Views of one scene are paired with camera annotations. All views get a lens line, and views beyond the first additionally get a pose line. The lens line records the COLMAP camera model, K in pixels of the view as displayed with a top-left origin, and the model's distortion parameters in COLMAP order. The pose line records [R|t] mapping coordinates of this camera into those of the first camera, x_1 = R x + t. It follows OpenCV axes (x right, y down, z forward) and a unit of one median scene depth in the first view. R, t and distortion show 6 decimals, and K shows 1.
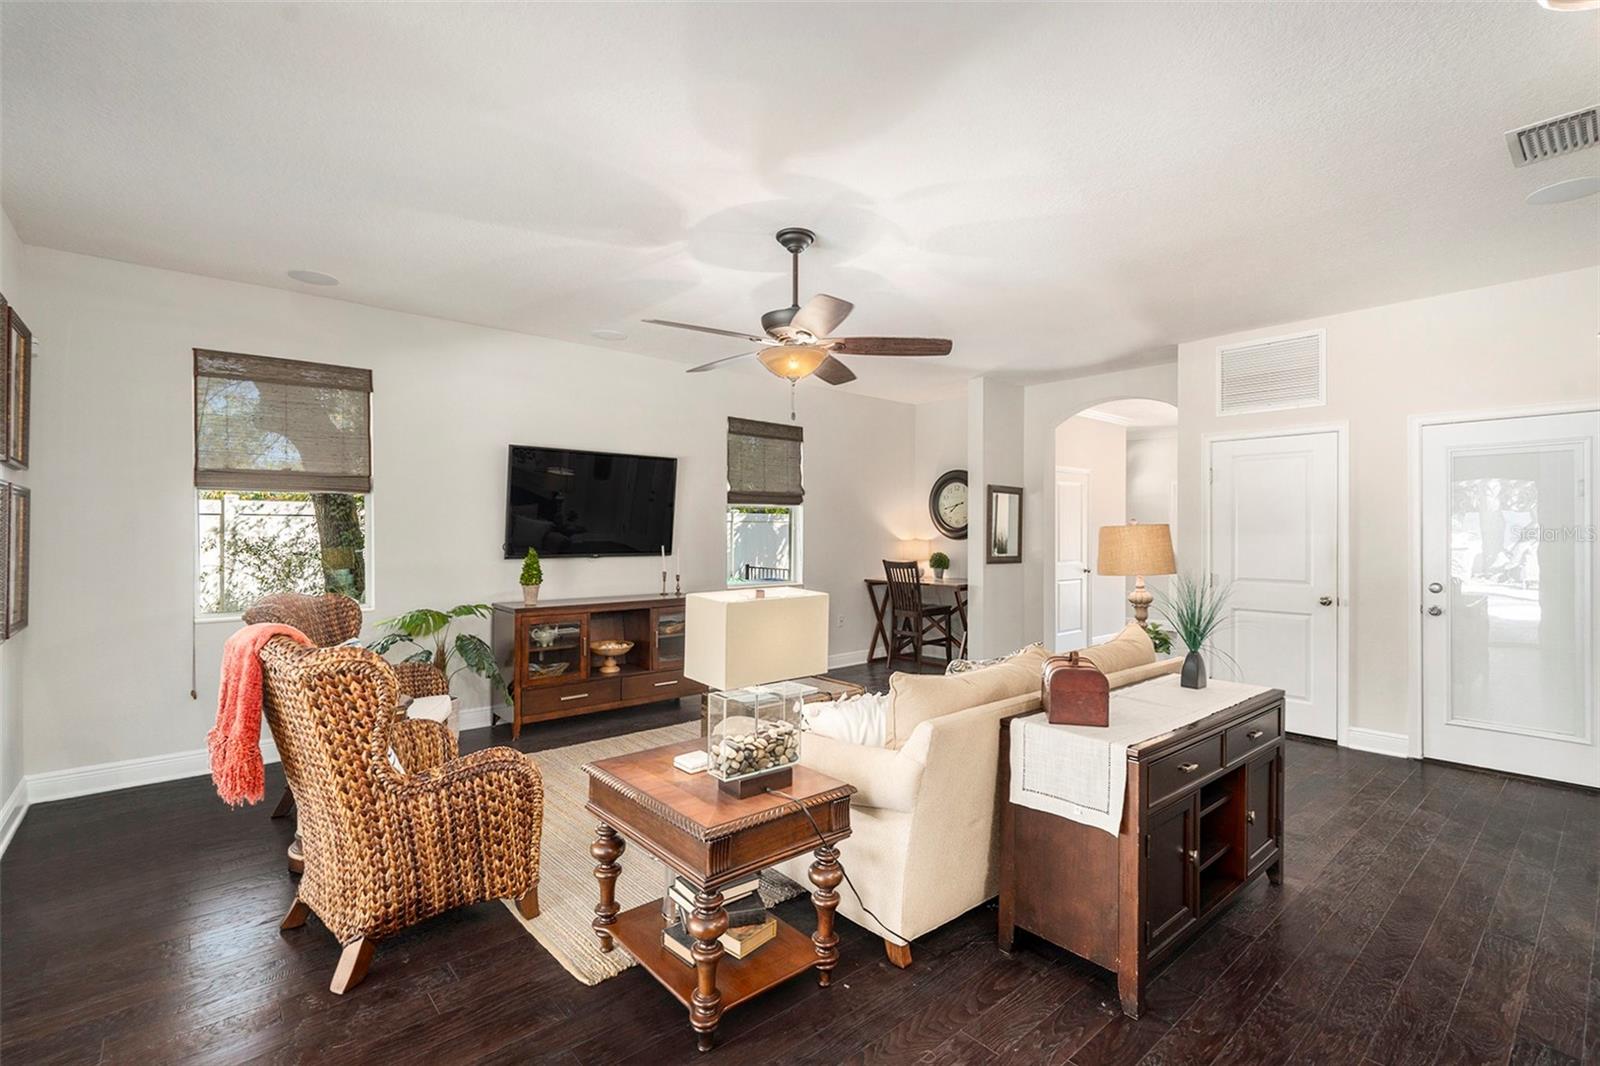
lens RADIAL K [[727.4, 0, 800.0], [0, 727.4, 533.0], [0, 0, 1]] dist [0.014840, -0.000009]
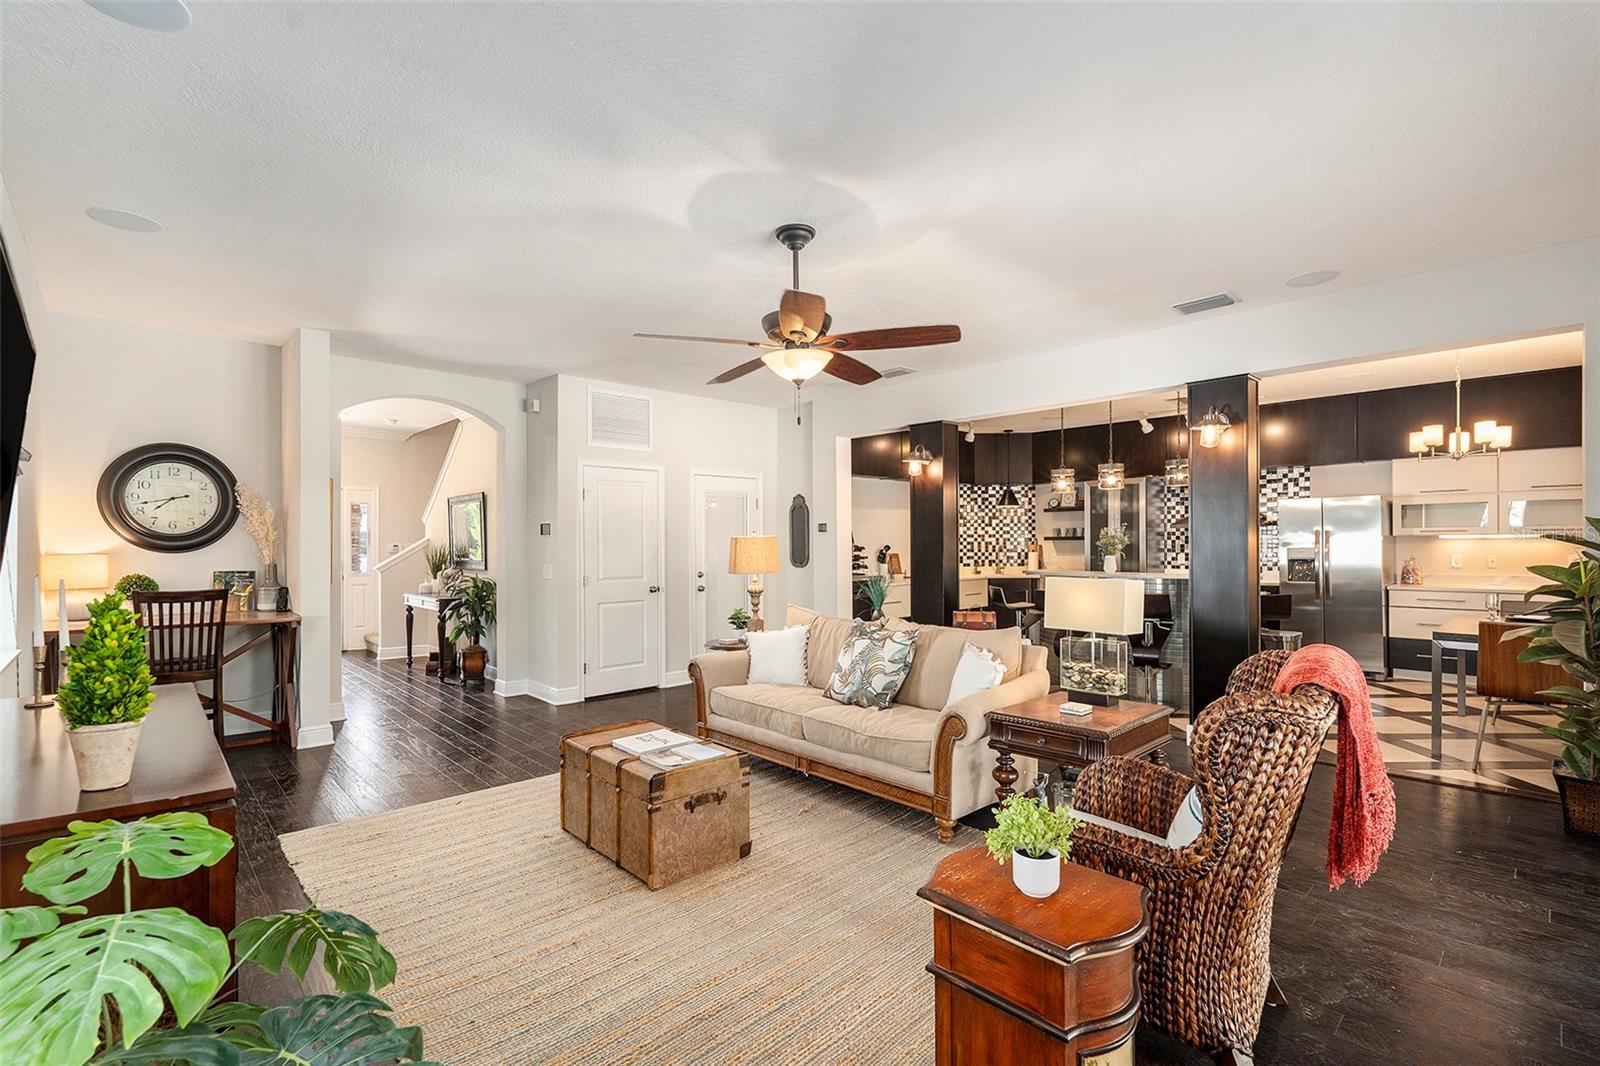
lens RADIAL K [[740.2, 0, 800.0], [0, 740.2, 533.0], [0, 0, 1]] dist [-0.001770, -0.000180]
pose [[-0.047936, 0.008154, 0.998817, -0.798450], [0.008800, 0.999931, -0.007741, -0.003324], [-0.998812, 0.008418, -0.048004, 0.856036]]
